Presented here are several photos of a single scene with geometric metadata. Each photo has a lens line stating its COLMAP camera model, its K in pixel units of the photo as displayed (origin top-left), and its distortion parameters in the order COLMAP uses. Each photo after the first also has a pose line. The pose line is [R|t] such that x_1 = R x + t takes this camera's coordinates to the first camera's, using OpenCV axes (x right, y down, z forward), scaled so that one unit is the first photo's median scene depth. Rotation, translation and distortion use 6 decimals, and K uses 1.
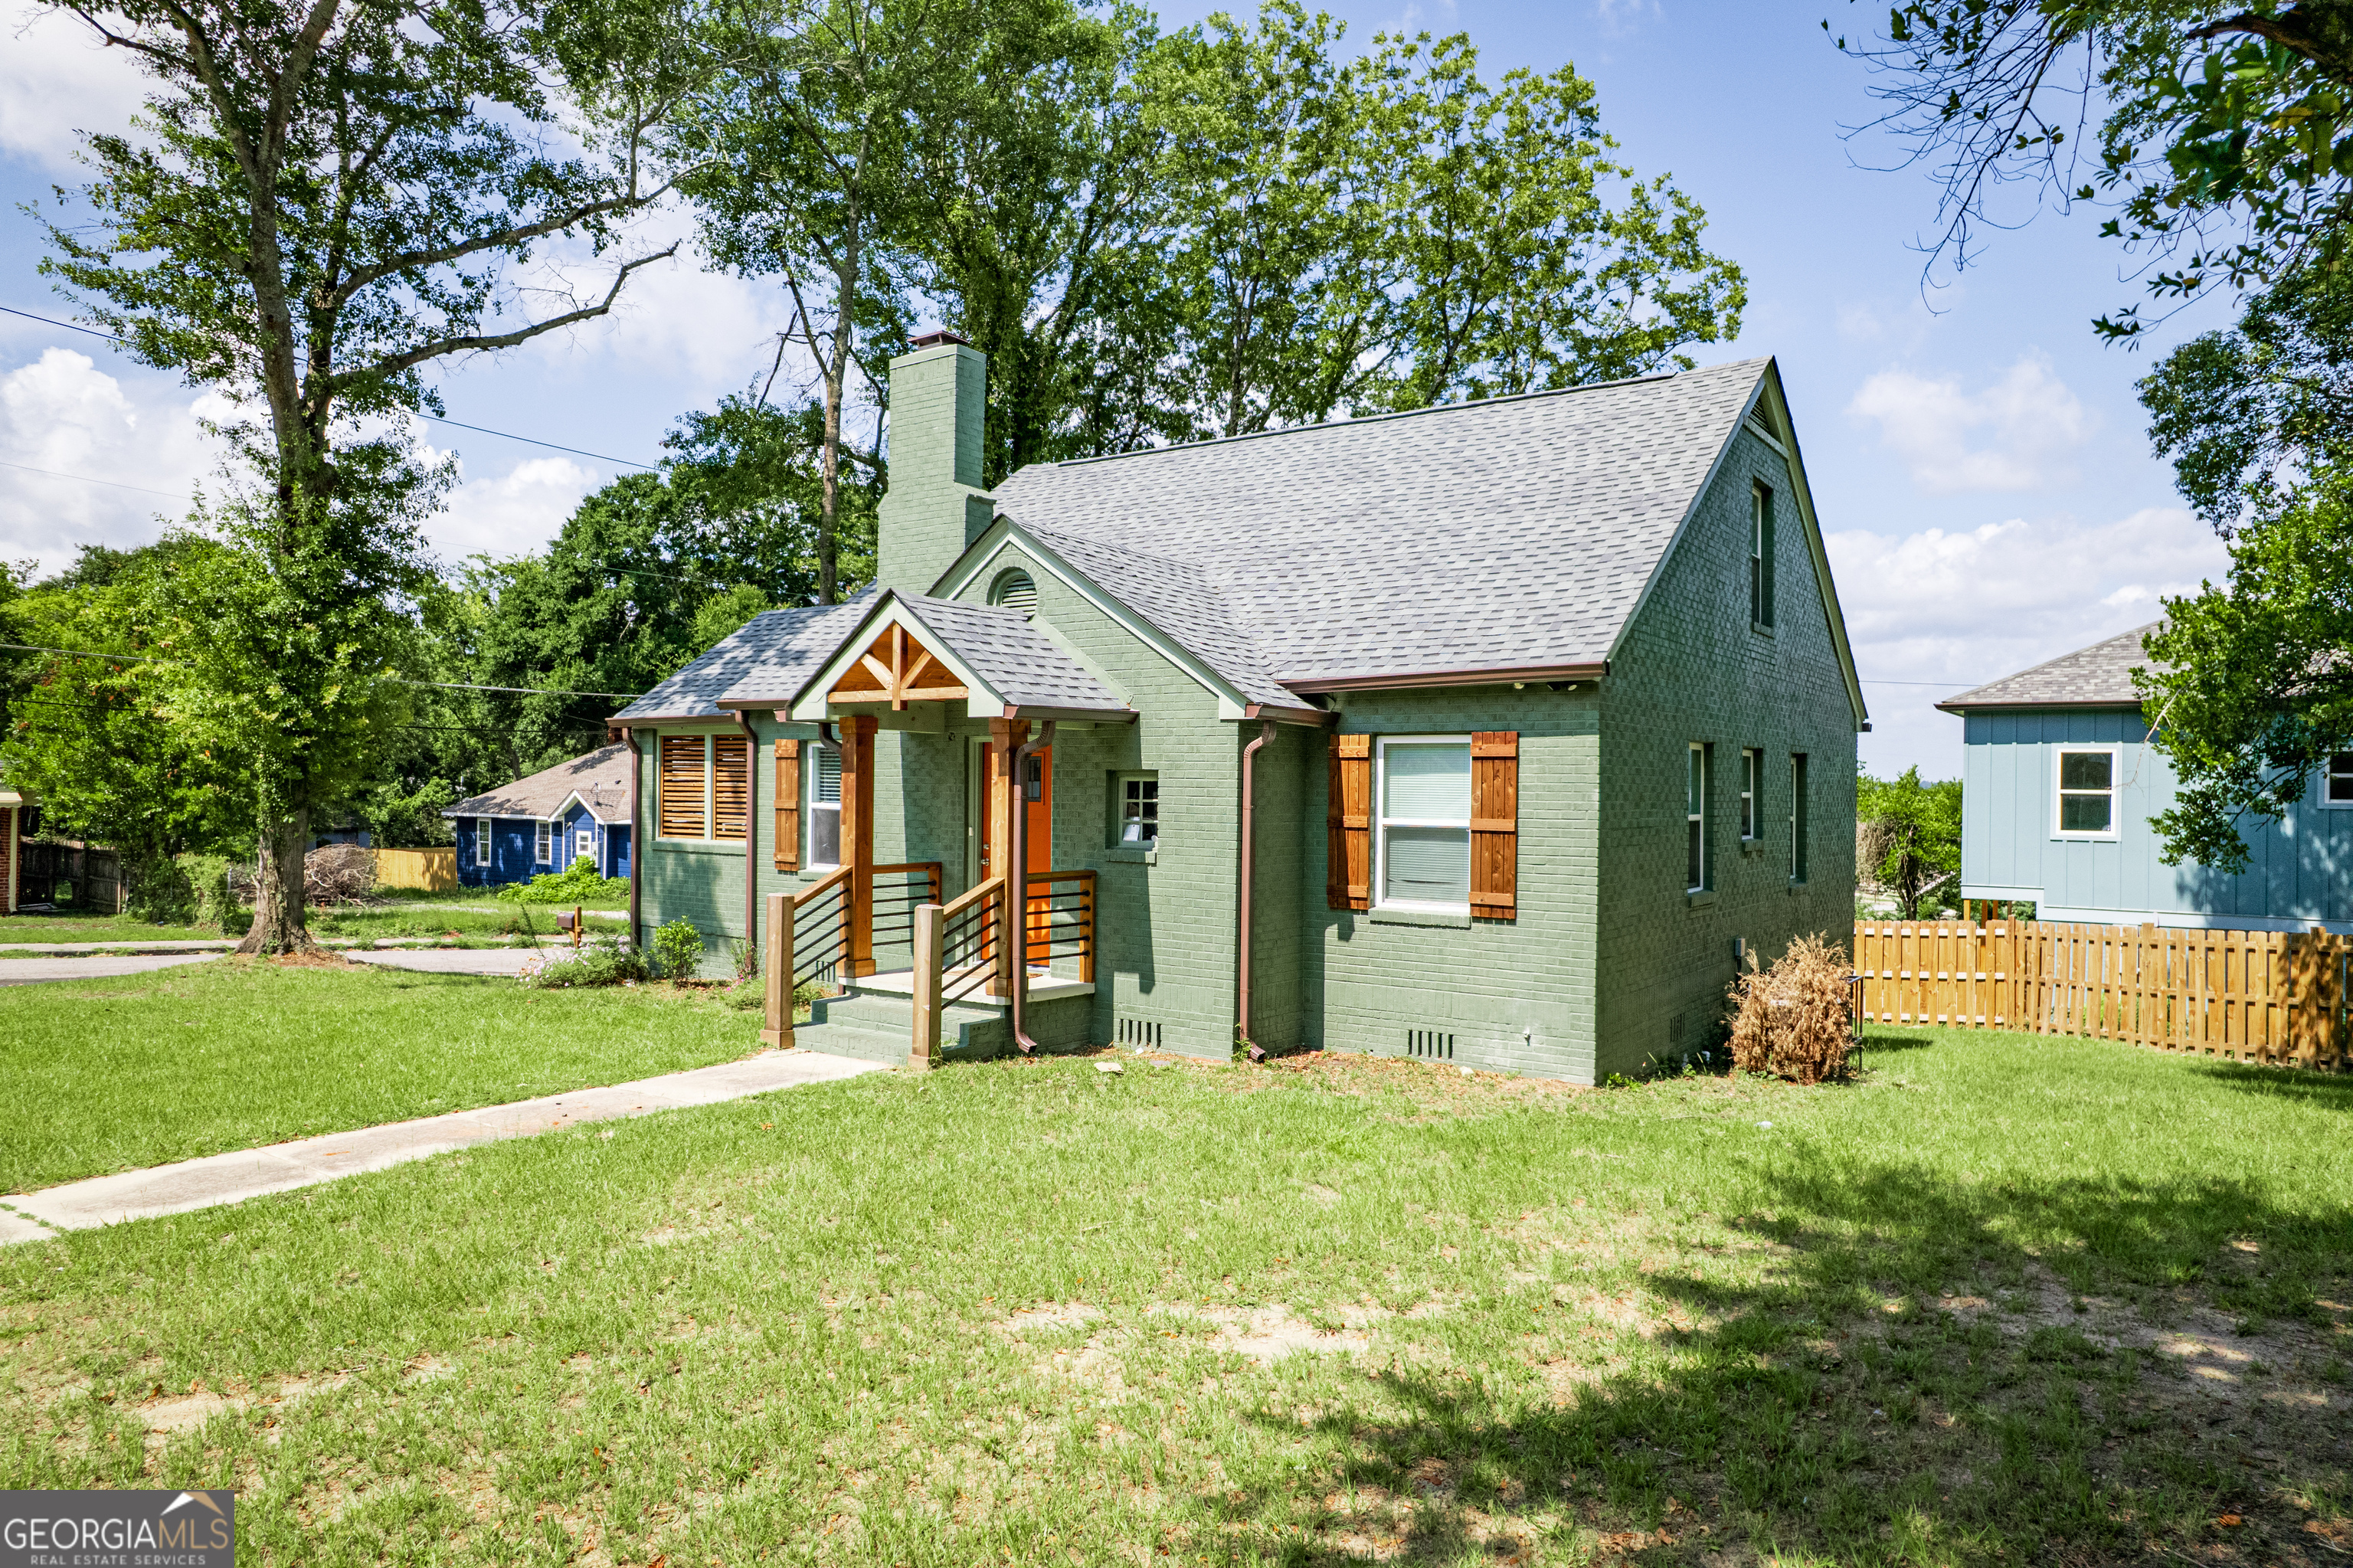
lens RADIAL K [[1506.8, 0, 1184.3], [0, 1506.8, 784.7], [0, 0, 1]] dist [-0.079752, 0.070131]
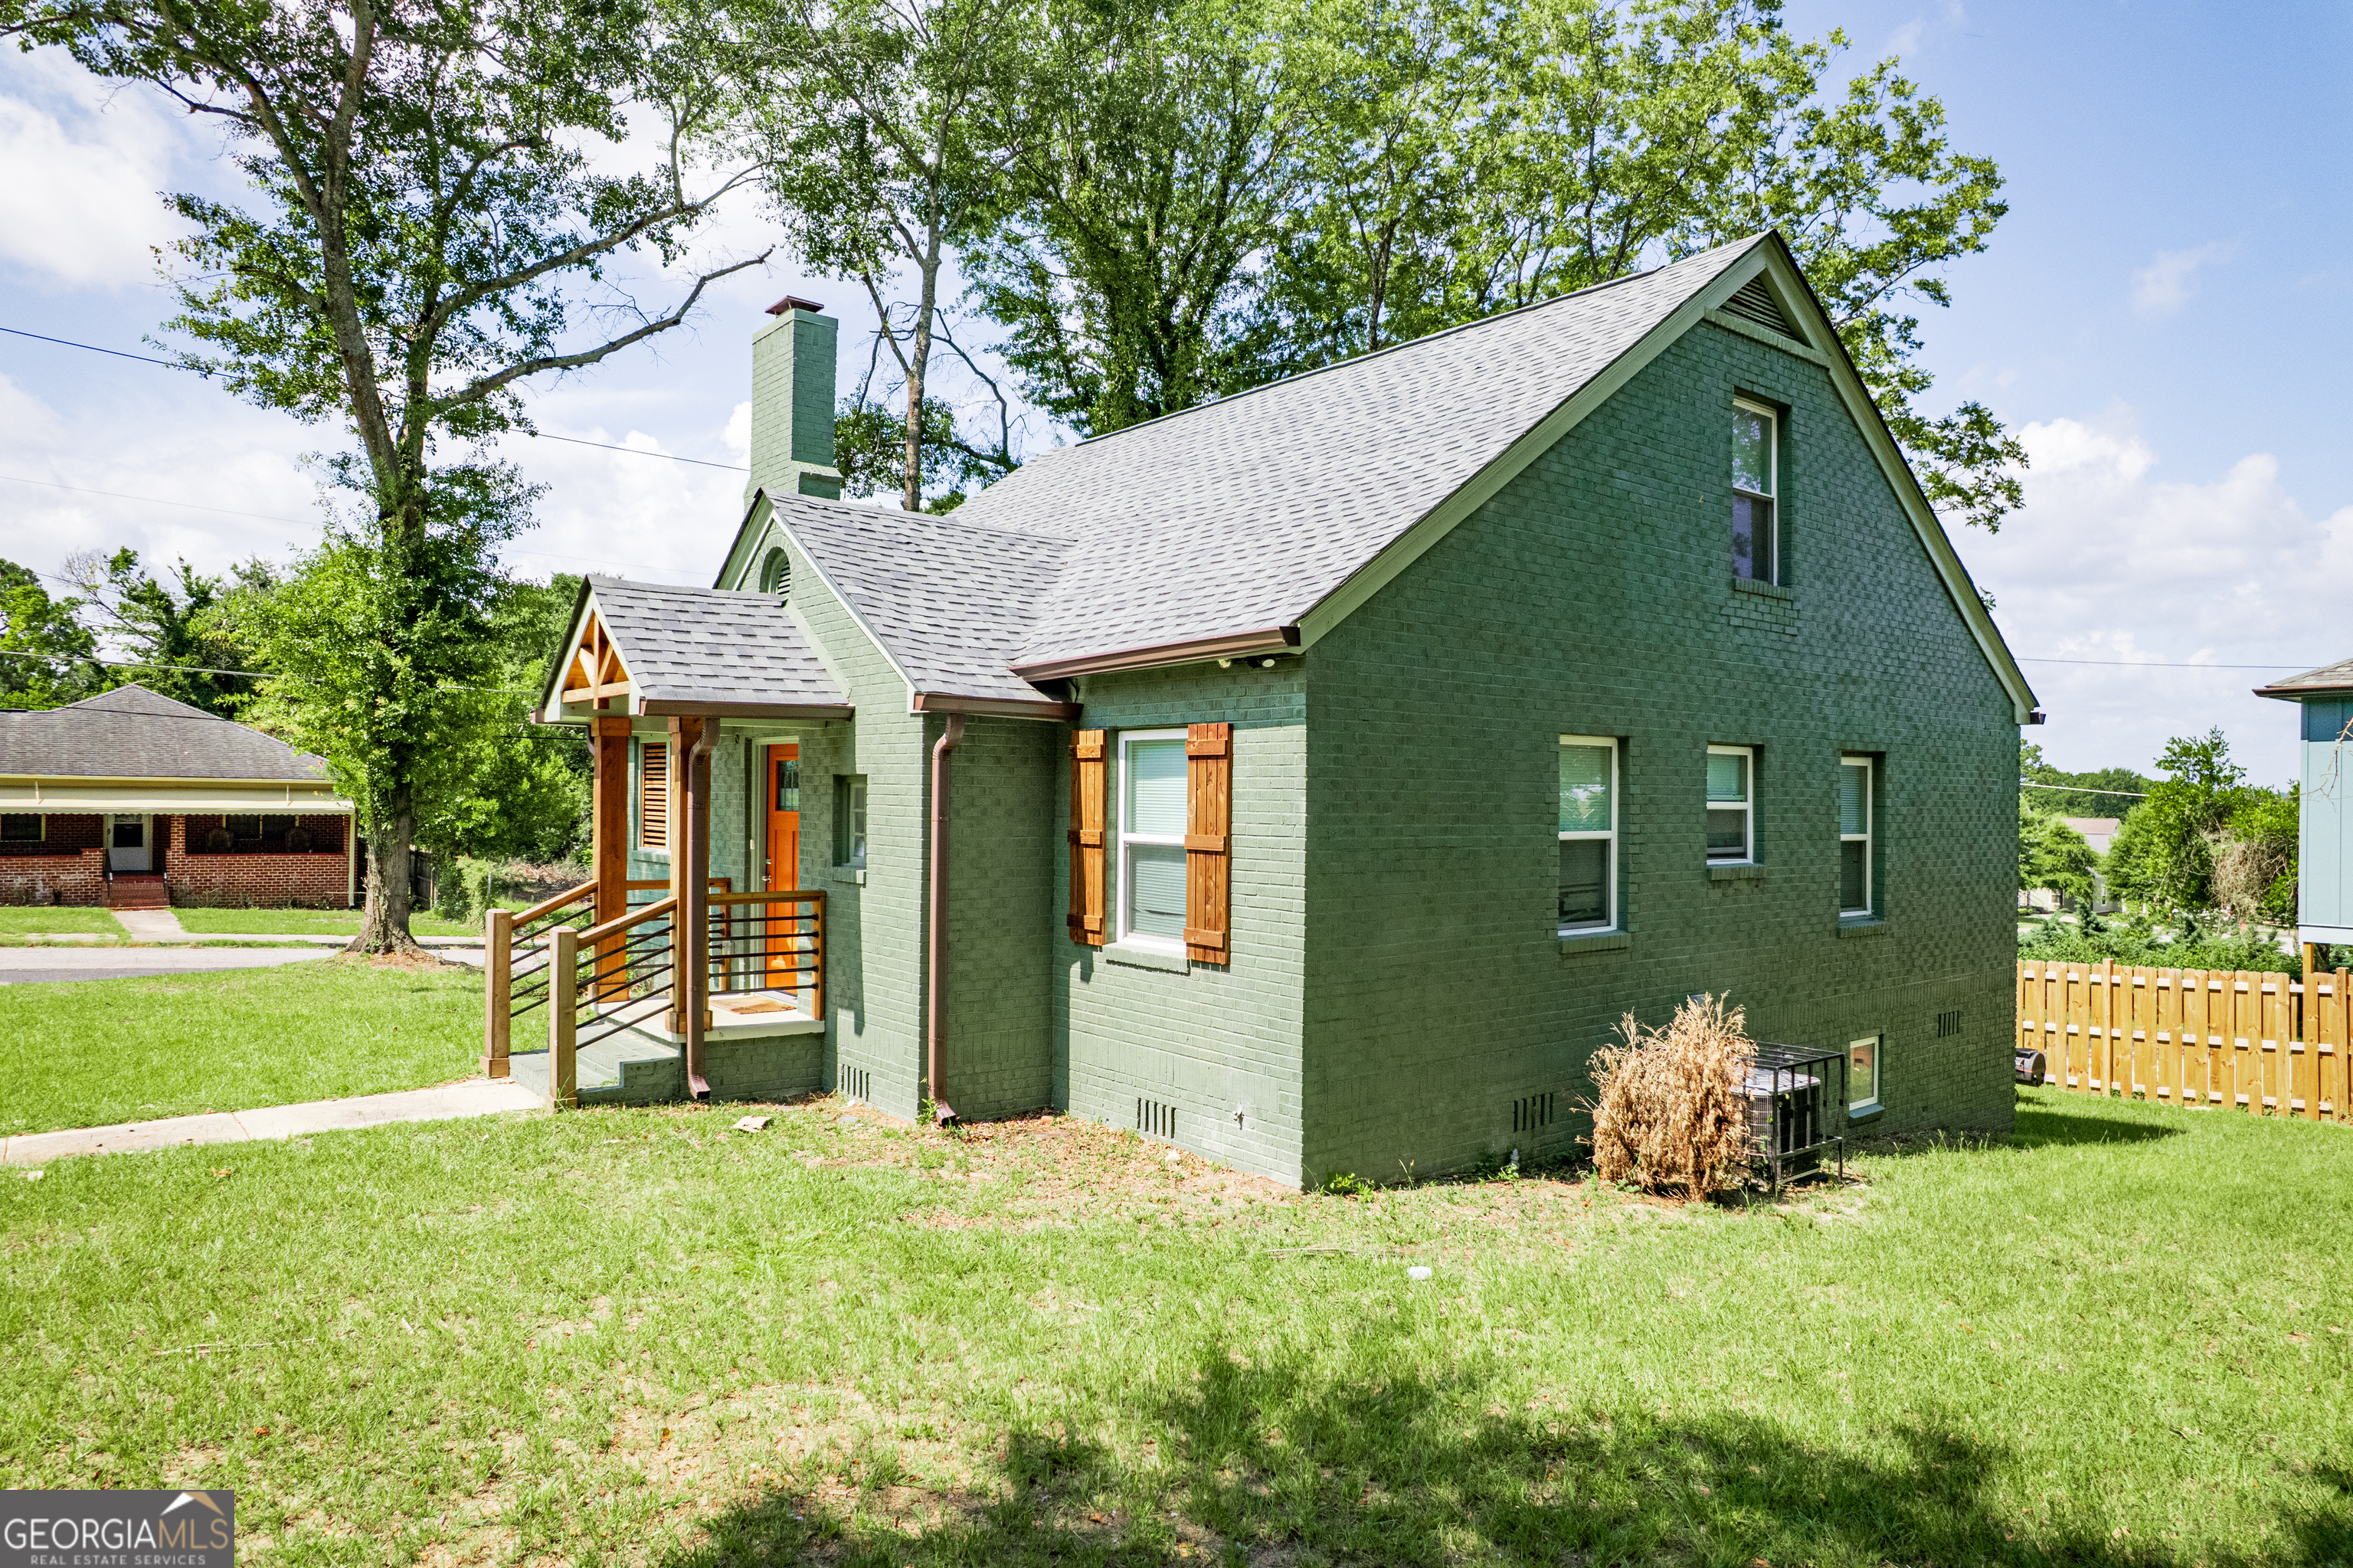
lens RADIAL K [[1506.8, 0, 1184.3], [0, 1506.8, 784.7], [0, 0, 1]] dist [-0.079752, 0.070131]
pose [[0.961585, -0.001896, -0.274501, 0.381872], [-0.000169, 0.999972, -0.007499, 0.002447], [0.274508, 0.007257, 0.961557, 0.229341]]
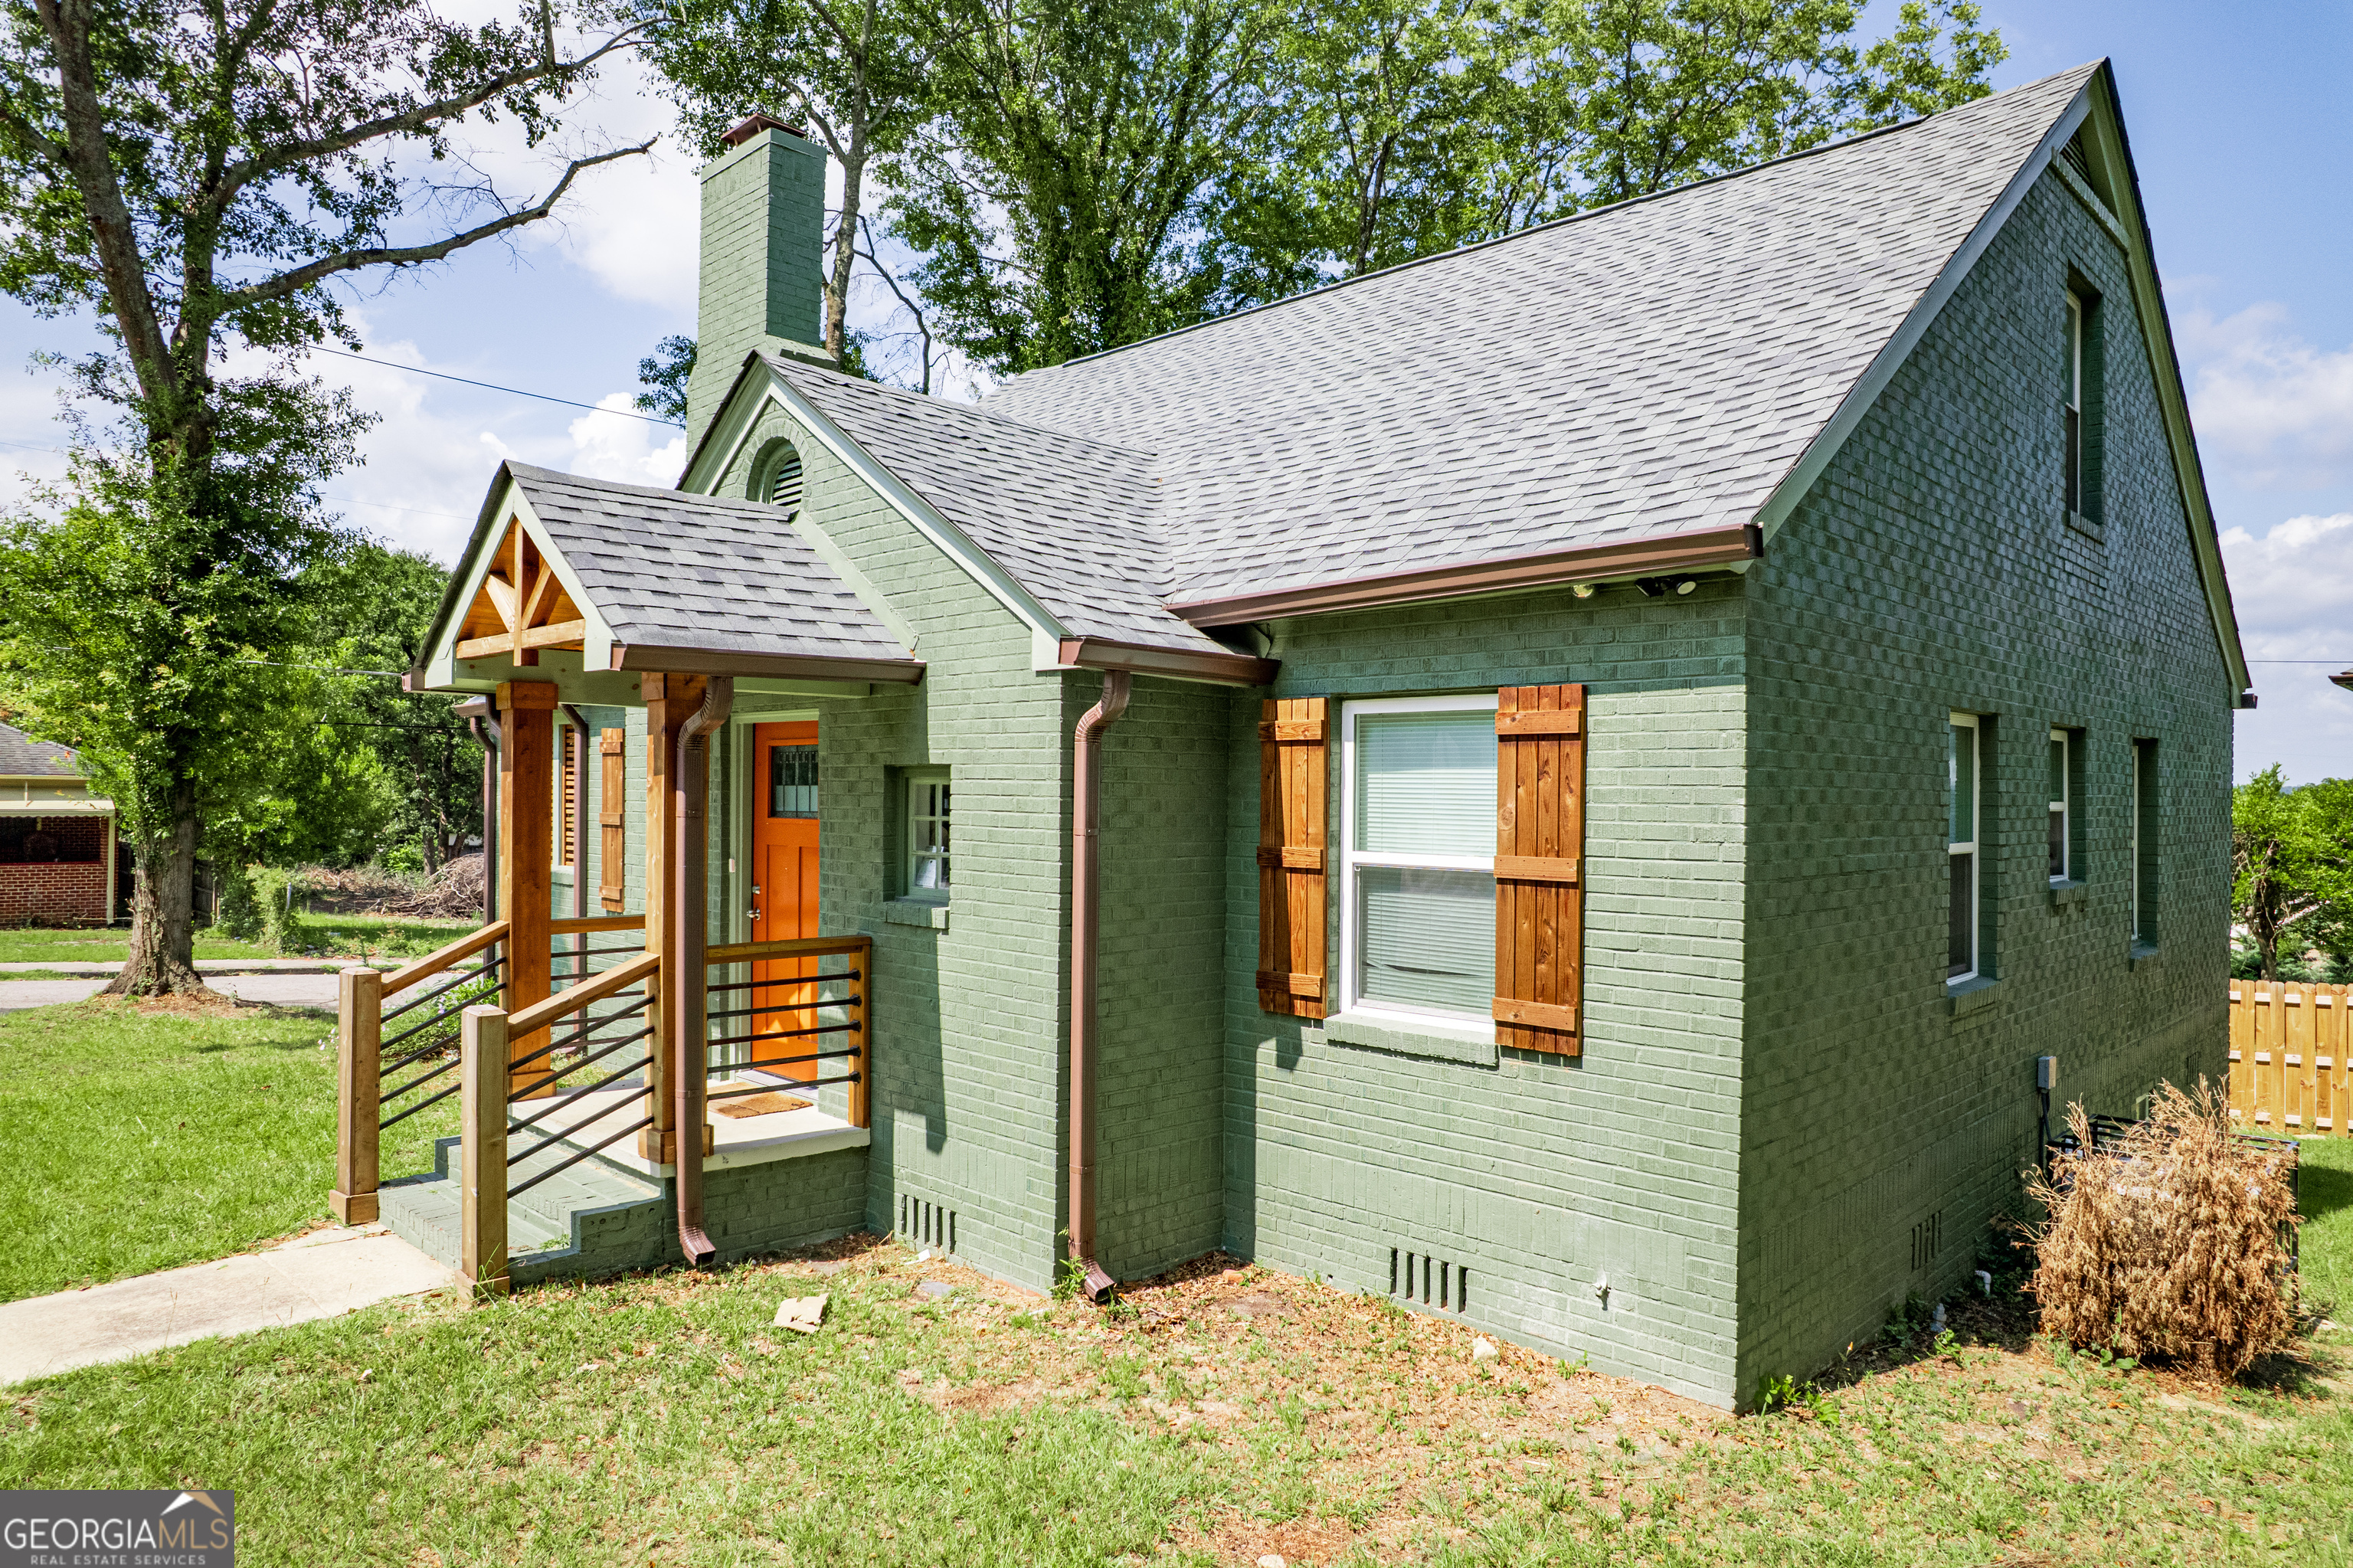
lens RADIAL K [[1508.1, 0, 1186.7], [0, 1508.1, 786.0], [0, 0, 1]] dist [-0.092804, 0.091079]
pose [[0.987365, -0.002030, -0.158451, 0.157619], [0.001461, 0.999992, -0.003706, 0.000563], [0.158458, 0.003428, 0.987360, 0.448207]]
